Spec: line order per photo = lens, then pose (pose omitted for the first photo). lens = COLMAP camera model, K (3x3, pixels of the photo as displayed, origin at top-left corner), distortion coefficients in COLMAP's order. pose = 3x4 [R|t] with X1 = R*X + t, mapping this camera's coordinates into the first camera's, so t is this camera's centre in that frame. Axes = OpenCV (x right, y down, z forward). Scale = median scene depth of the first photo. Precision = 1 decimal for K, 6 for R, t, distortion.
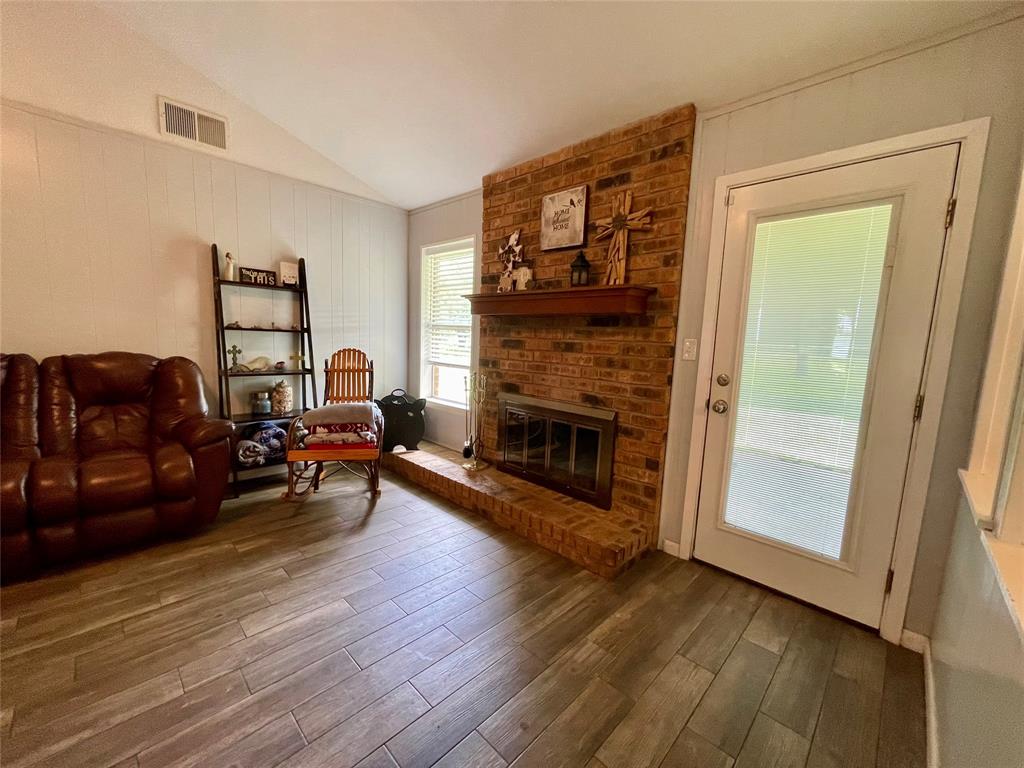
lens RADIAL K [[412.9, 0, 509.1], [0, 412.9, 386.8], [0, 0, 1]] dist [0.000779, -0.000153]
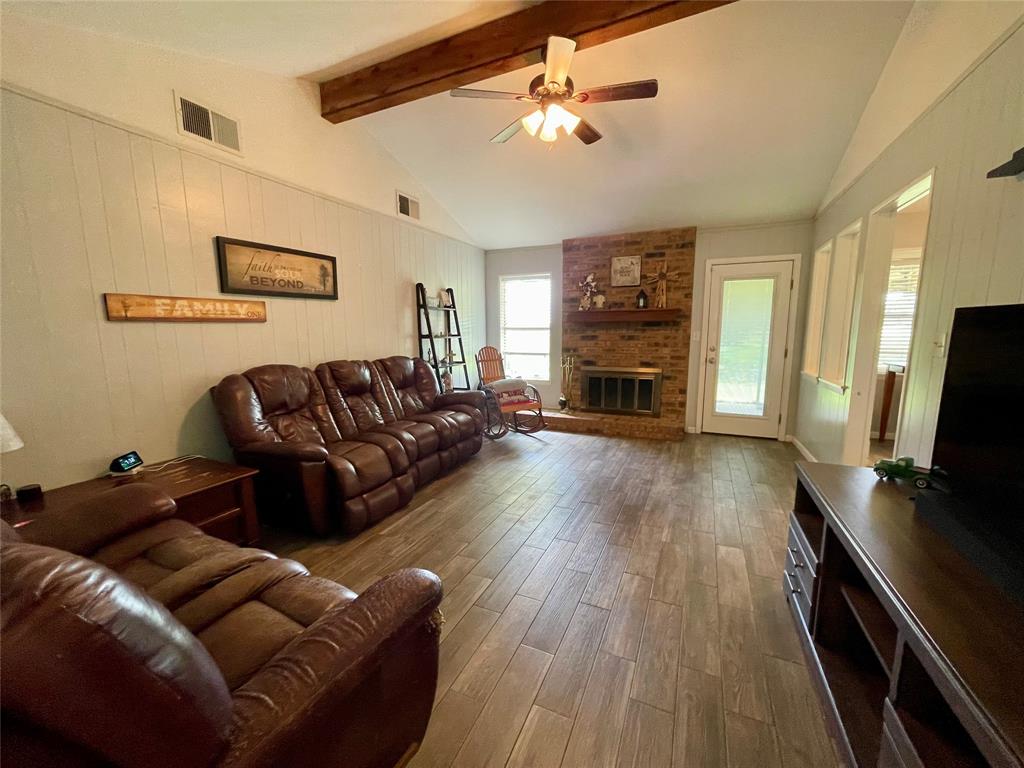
lens RADIAL K [[412.9, 0, 505.9], [0, 412.9, 387.3], [0, 0, 1]] dist [0.000779, -0.000153]
pose [[0.941111, -0.091726, 0.325416, -1.002886], [0.083439, 0.995735, 0.039362, 0.007792], [-0.327639, -0.009892, 0.944751, -0.590949]]
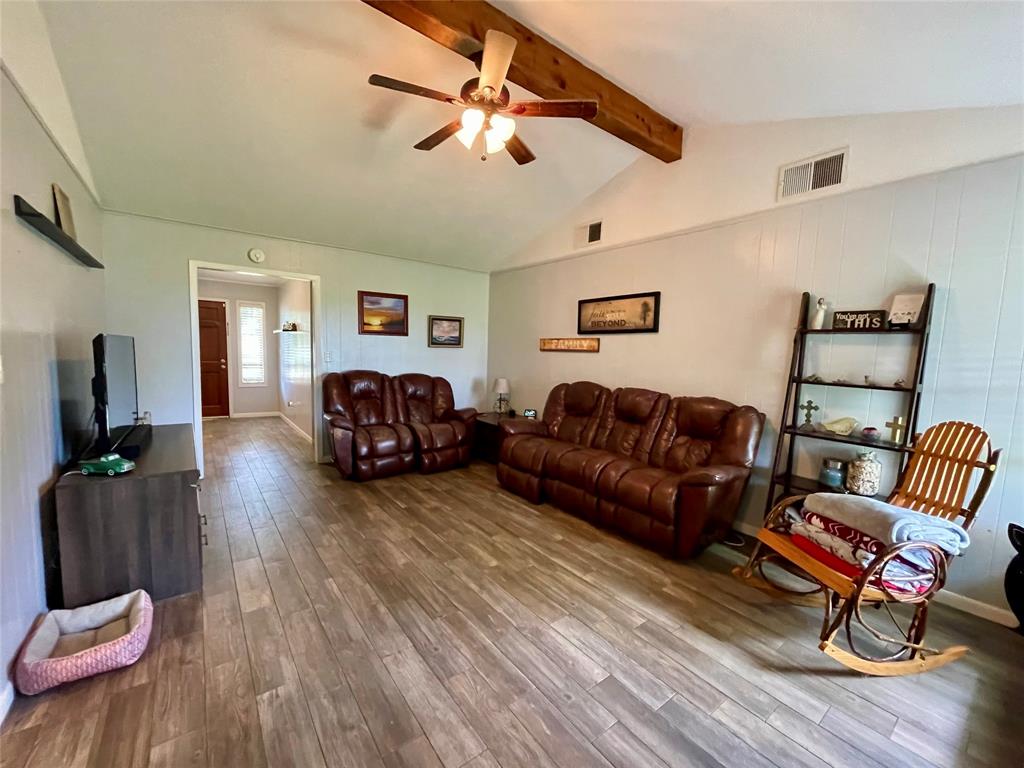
lens RADIAL K [[412.9, 0, 512.6], [0, 412.9, 391.8], [0, 0, 1]] dist [0.000779, -0.000153]
pose [[-0.129252, 0.054265, -0.990126, 0.330054], [-0.161835, 0.983960, 0.075053, -0.091194], [0.978317, 0.169938, -0.118397, 0.528018]]
